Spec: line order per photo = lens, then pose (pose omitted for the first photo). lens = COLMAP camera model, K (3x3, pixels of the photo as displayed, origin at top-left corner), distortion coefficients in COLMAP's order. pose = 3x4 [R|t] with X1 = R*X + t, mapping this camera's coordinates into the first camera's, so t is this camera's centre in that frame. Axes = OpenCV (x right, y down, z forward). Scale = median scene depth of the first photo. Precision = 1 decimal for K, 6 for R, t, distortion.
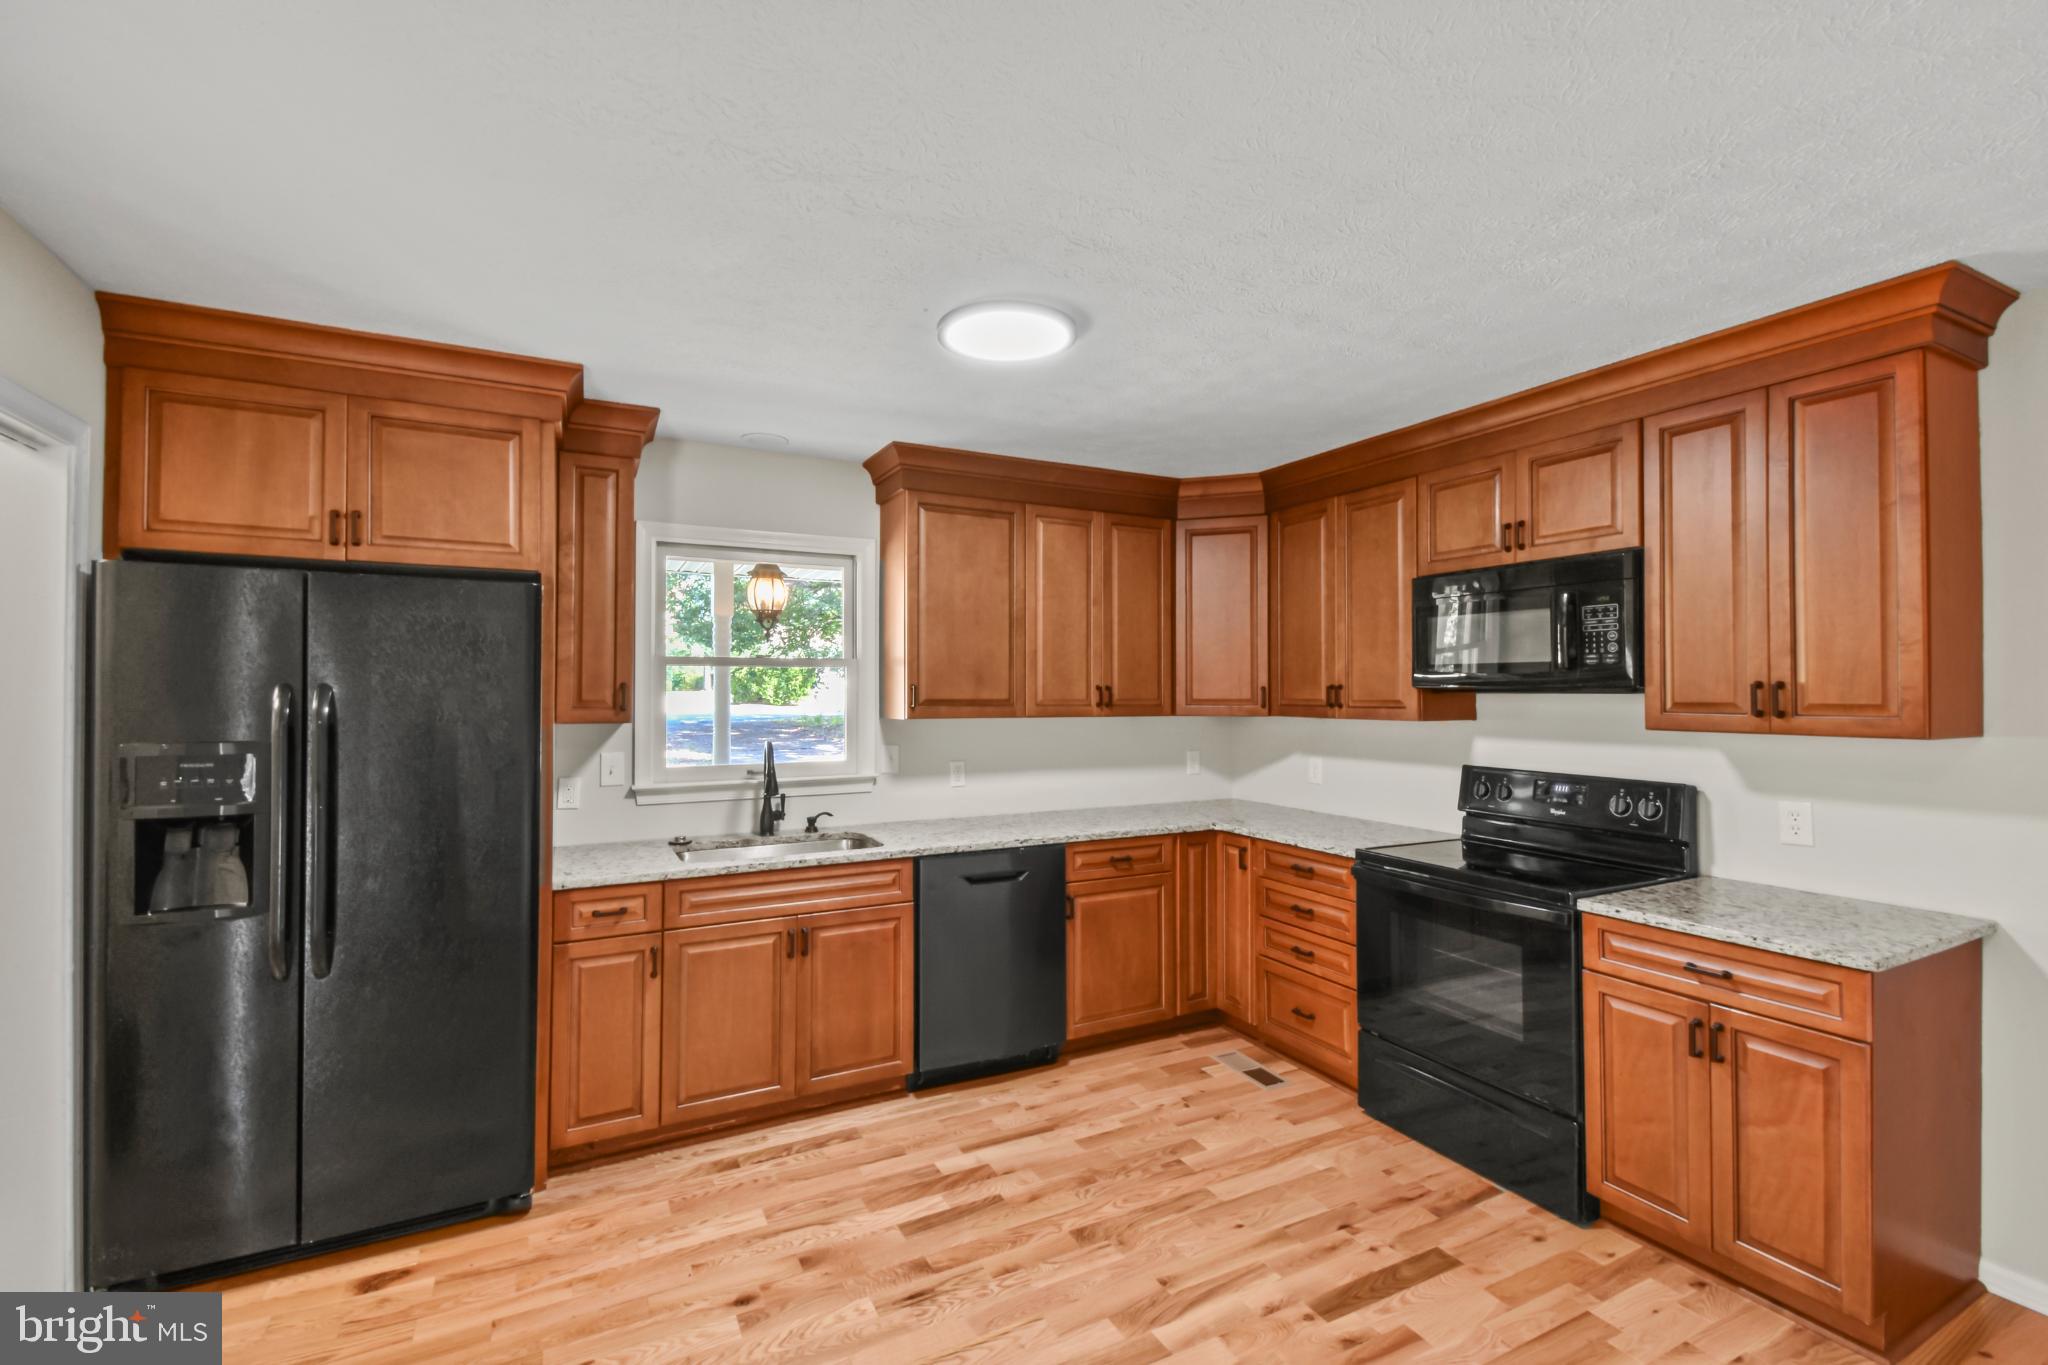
lens RADIAL K [[893.9, 0, 1025.6], [0, 893.9, 680.4], [0, 0, 1]] dist [0.045035, -0.025180]
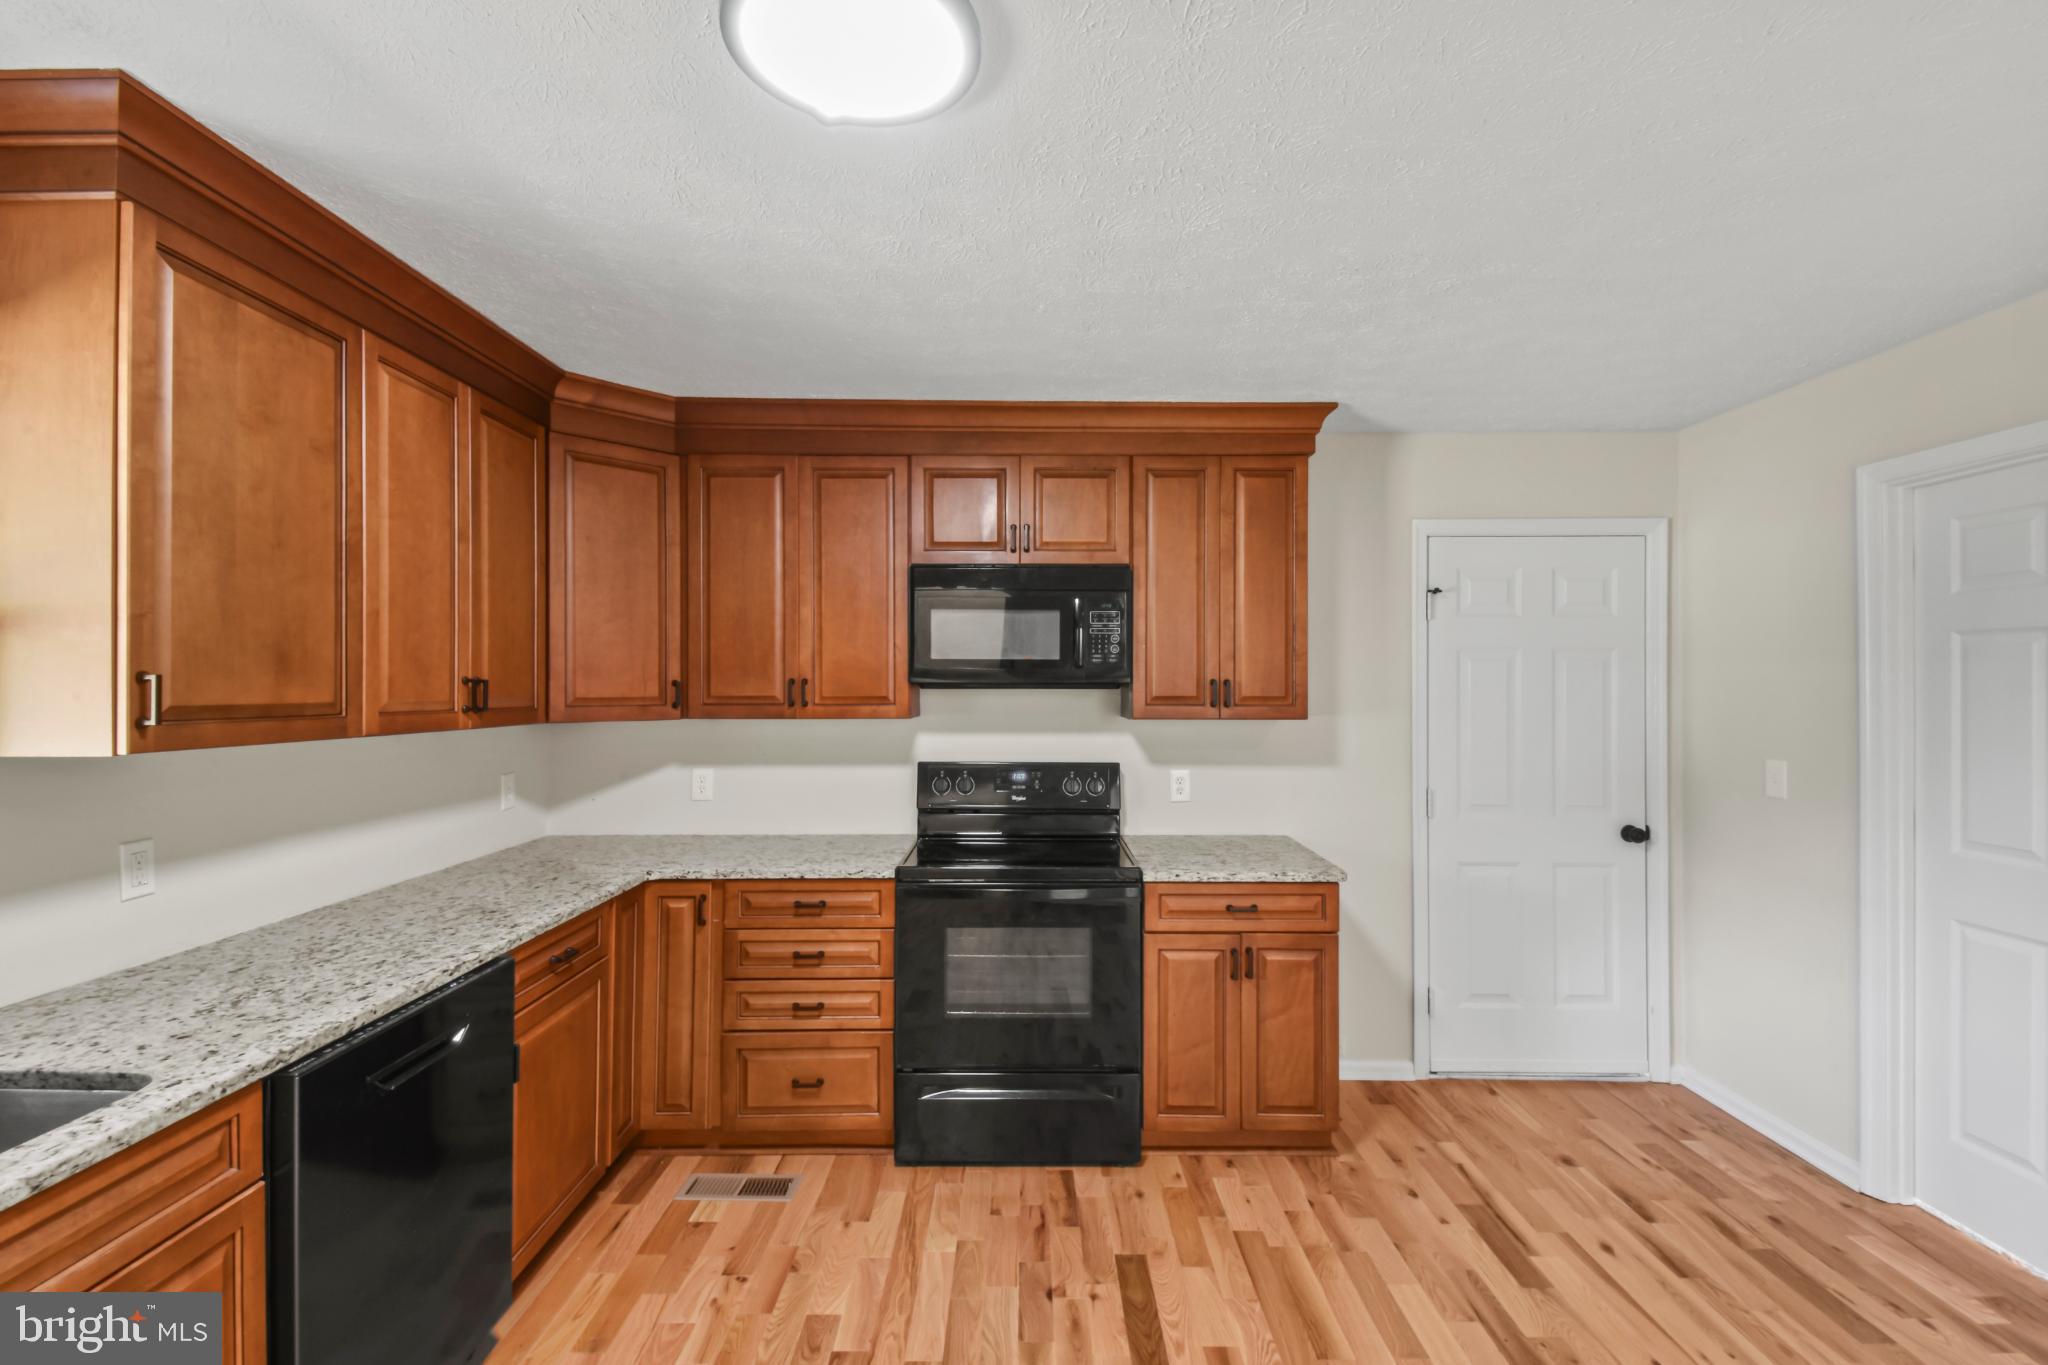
lens RADIAL K [[893.9, 0, 1025.6], [0, 893.9, 680.4], [0, 0, 1]] dist [0.045035, -0.025180]
pose [[0.459176, 0.004900, 0.888332, -0.350448], [-0.012008, 0.999928, 0.000691, 0.003540], [-0.888264, -0.010984, 0.459202, 0.488461]]
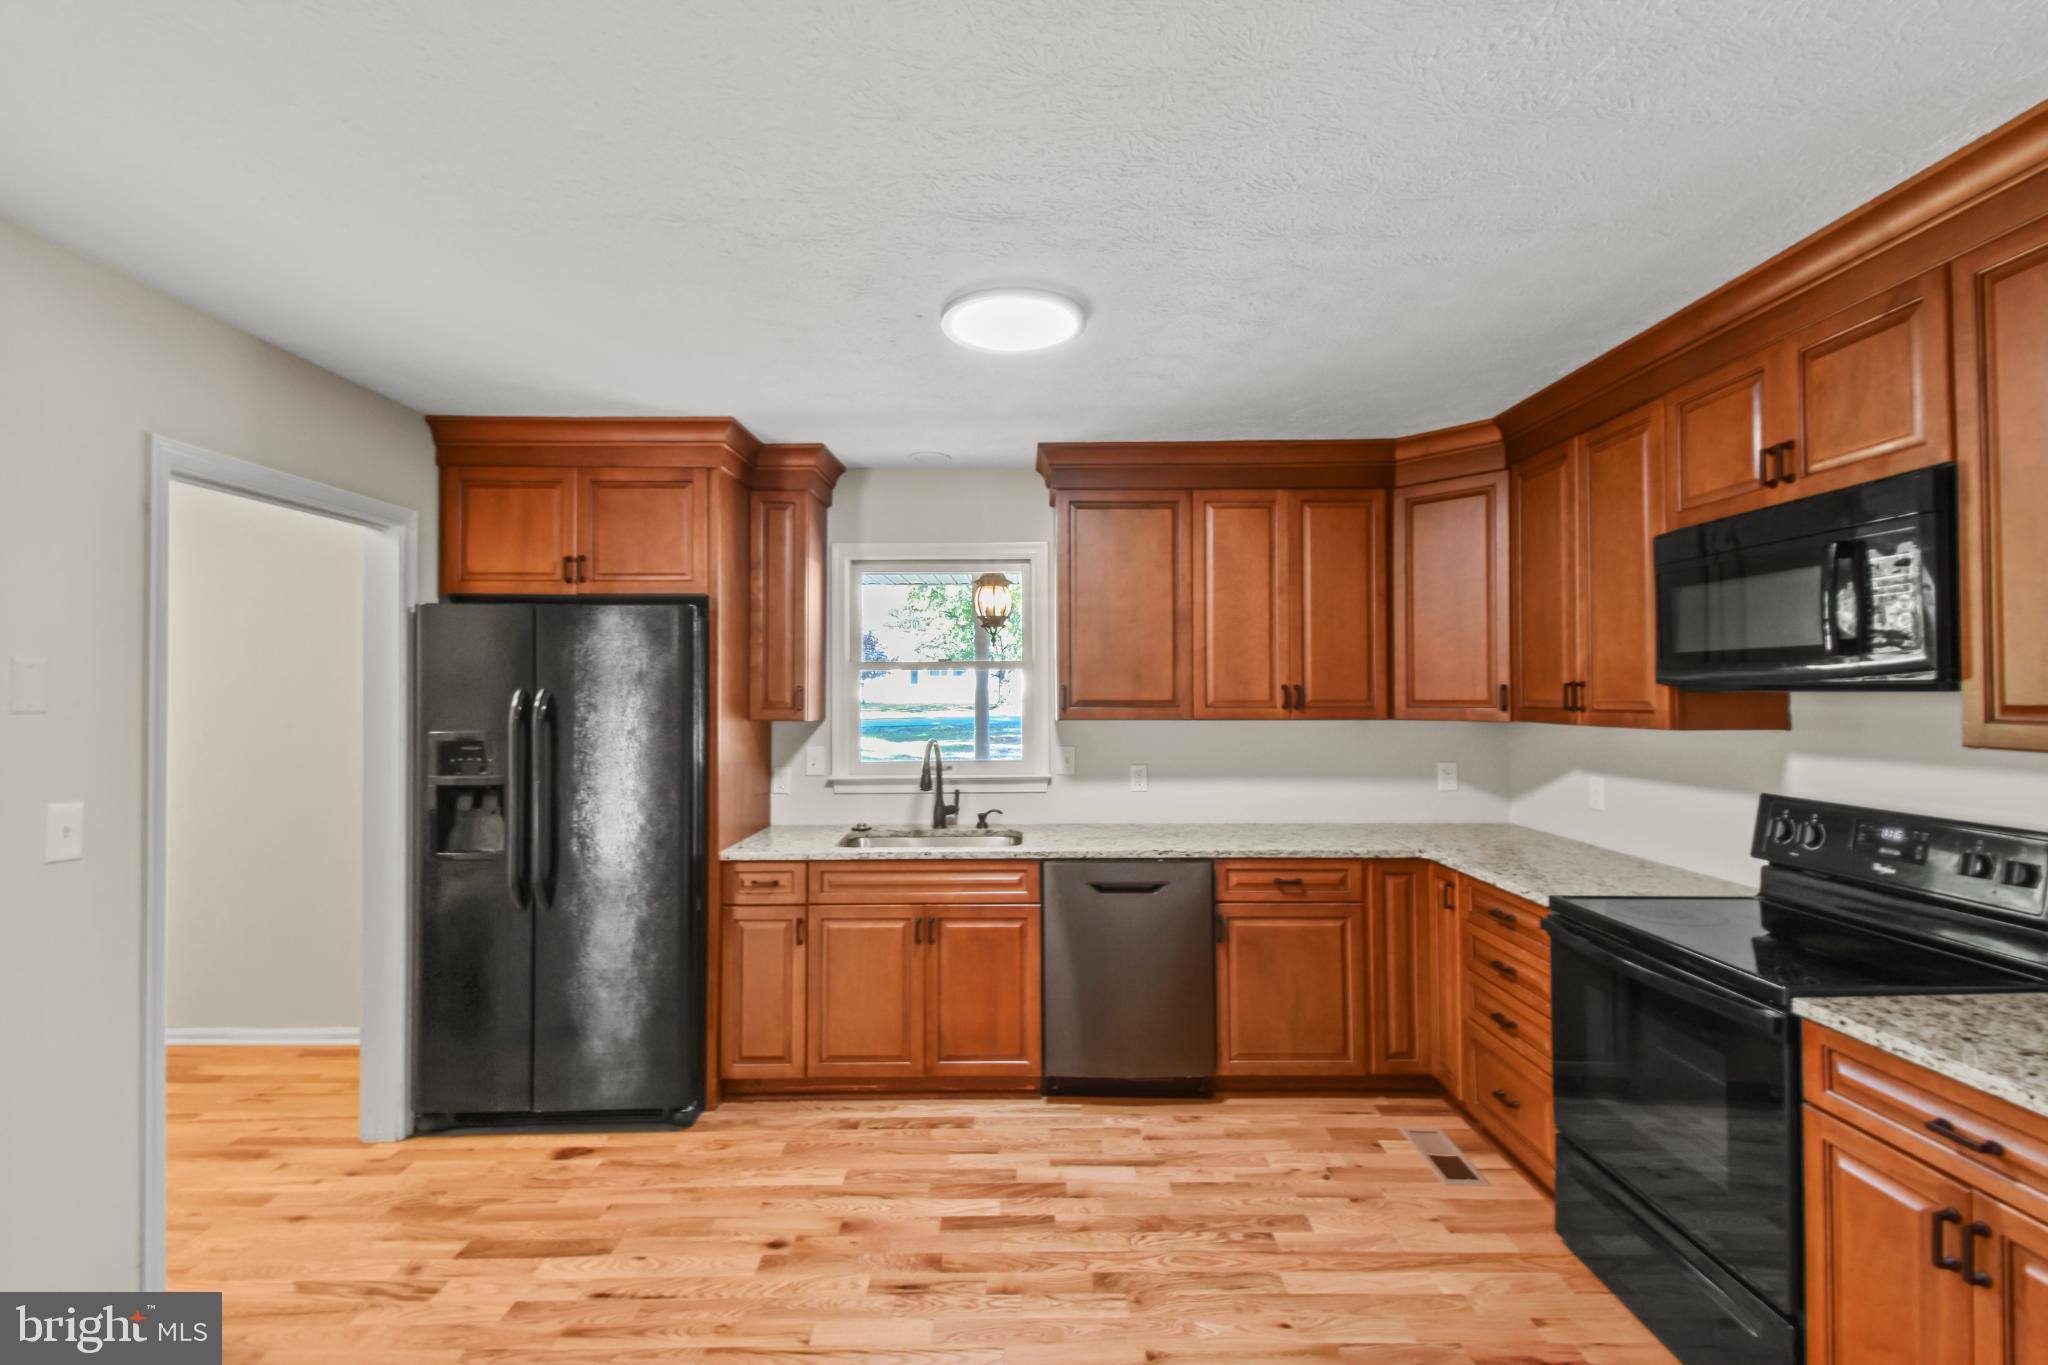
lens RADIAL K [[899.5, 0, 1027.6], [0, 899.5, 680.6], [0, 0, 1]] dist [0.047426, -0.024855]
pose [[0.888840, -0.010424, -0.458099, 0.328955], [0.009813, 0.999945, -0.003715, 0.002670], [0.458113, -0.001193, 0.888893, 0.105534]]
